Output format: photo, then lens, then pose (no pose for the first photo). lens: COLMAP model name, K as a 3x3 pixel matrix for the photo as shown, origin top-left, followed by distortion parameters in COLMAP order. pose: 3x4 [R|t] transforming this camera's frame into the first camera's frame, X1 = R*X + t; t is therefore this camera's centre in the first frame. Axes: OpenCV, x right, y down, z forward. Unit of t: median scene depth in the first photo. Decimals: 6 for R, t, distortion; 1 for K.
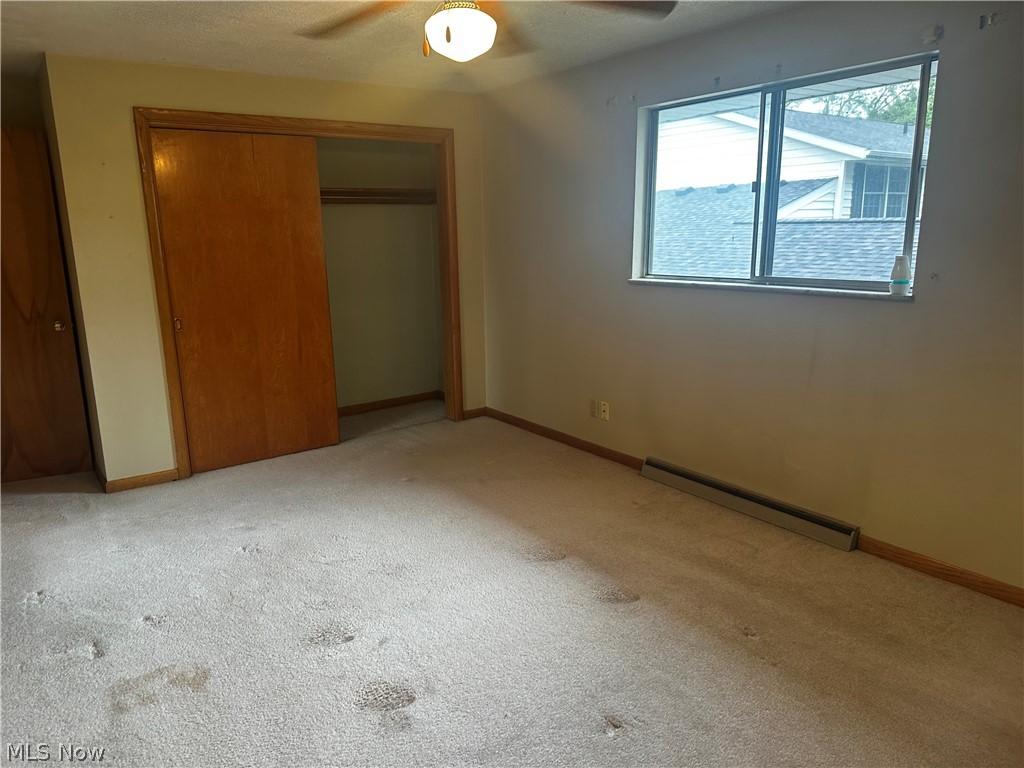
lens RADIAL K [[720.7, 0, 507.6], [0, 720.7, 385.4], [0, 0, 1]] dist [0.092372, -0.139866]
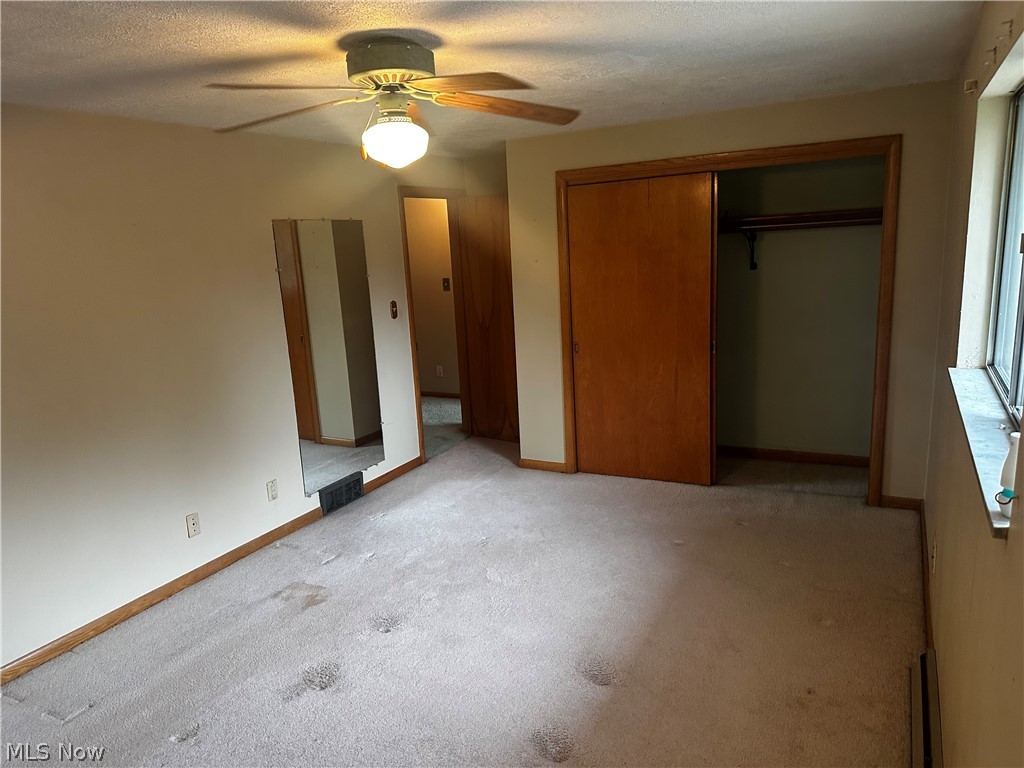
lens RADIAL K [[719.4, 0, 512.8], [0, 719.4, 389.2], [0, 0, 1]] dist [0.076945, -0.091469]
pose [[0.441557, 0.183432, -0.878283, 0.560451], [-0.143711, 0.980700, 0.132571, -0.159983], [0.885649, 0.067682, 0.459396, 0.371514]]
